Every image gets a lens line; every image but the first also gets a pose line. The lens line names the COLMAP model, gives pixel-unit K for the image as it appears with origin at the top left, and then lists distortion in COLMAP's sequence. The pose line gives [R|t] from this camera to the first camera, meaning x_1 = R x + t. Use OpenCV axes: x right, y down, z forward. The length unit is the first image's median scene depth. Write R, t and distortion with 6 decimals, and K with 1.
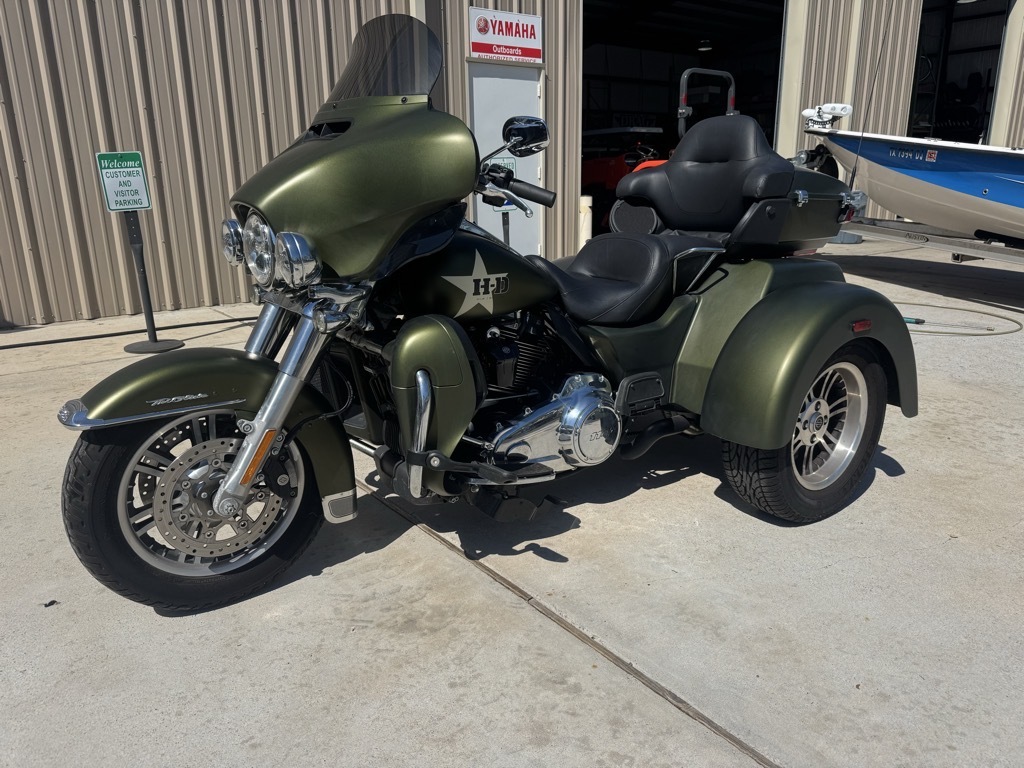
lens RADIAL K [[719.3, 0, 512.0], [0, 719.3, 384.0], [0, 0, 1]] dist [0.037626, -0.051023]
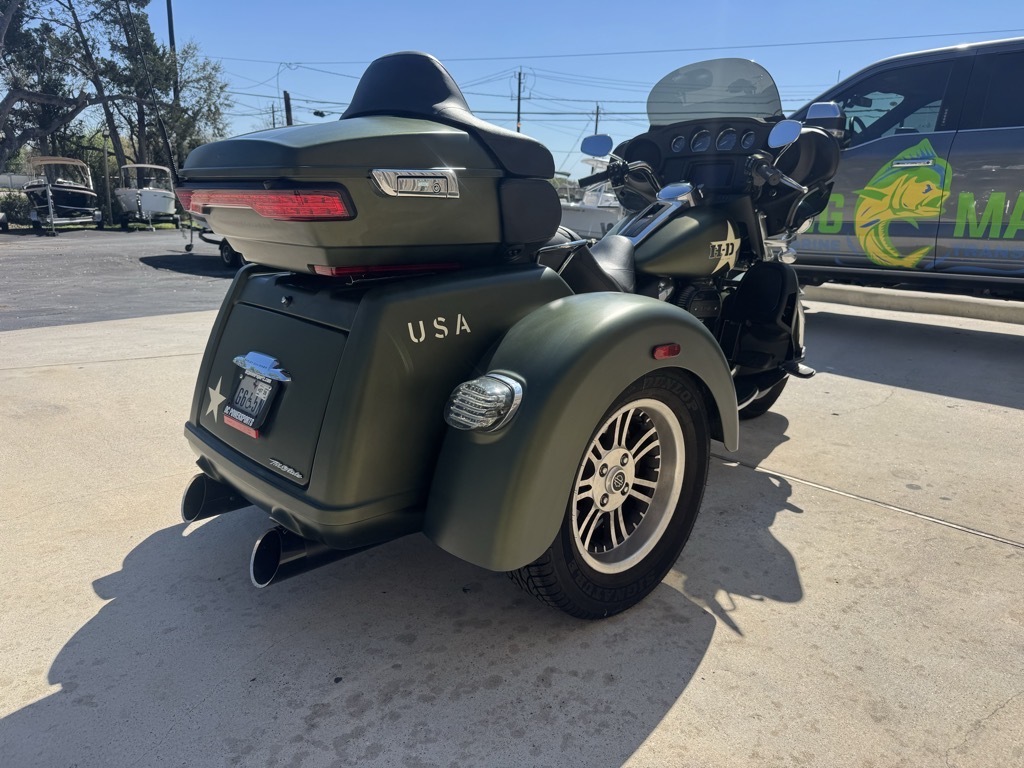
lens RADIAL K [[730.6, 0, 519.5], [0, 730.6, 382.4], [0, 0, 1]] dist [0.011173, -0.009526]
pose [[-0.989004, 0.019265, -0.146627, 0.318361], [-0.057023, 0.865136, 0.498285, -0.499416], [0.136452, 0.501167, -0.854524, 1.921462]]
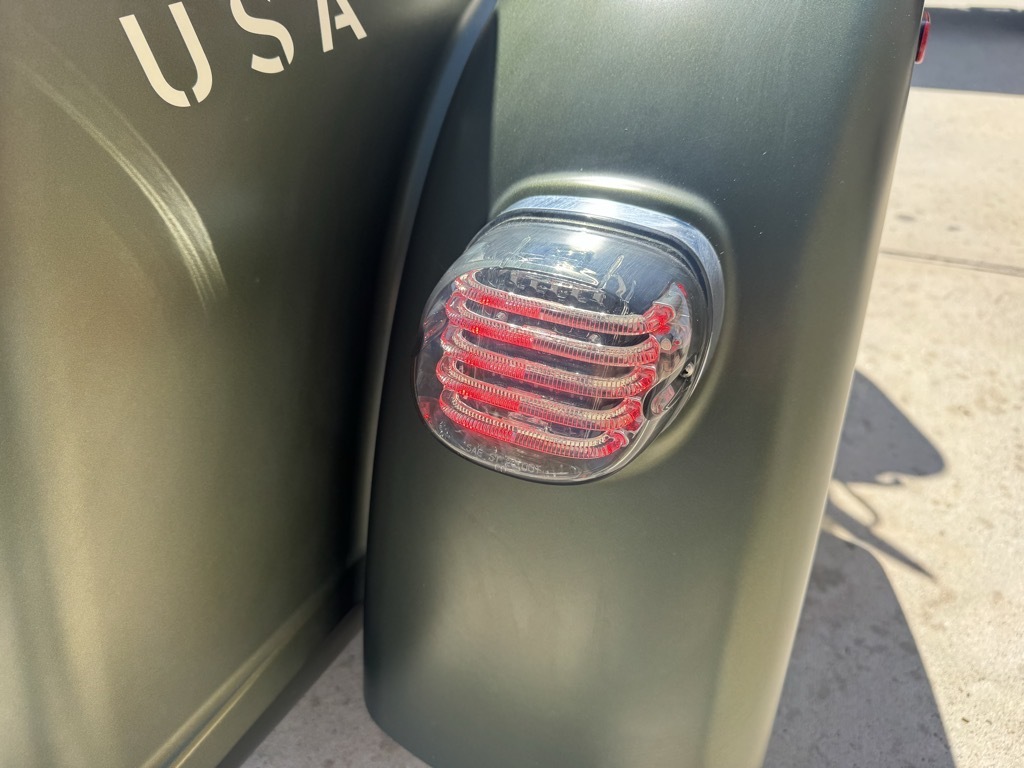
lens RADIAL K [[736.3, 0, 512.0], [0, 736.3, 384.0], [0, 0, 1]] dist [-0.007656, -0.004465]
pose [[-0.864564, 0.304929, -0.399434, 0.331786], [-0.109480, 0.661472, 0.741936, -0.287514], [0.490452, 0.685181, -0.538502, 1.498847]]
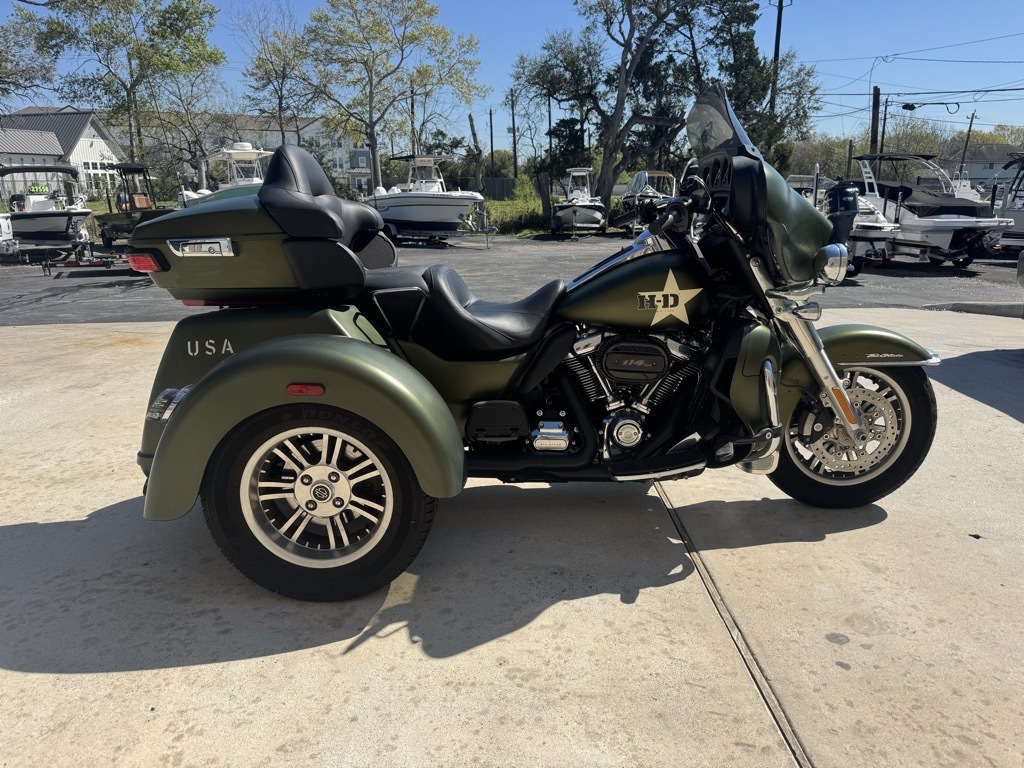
lens RADIAL K [[719.3, 0, 512.0], [0, 719.3, 384.0], [0, 0, 1]] dist [0.037626, -0.051023]
pose [[-0.808563, -0.139716, 0.571581, -0.538577], [0.171821, 0.873000, 0.456453, -0.523944], [-0.562764, 0.467281, -0.681869, 1.761515]]
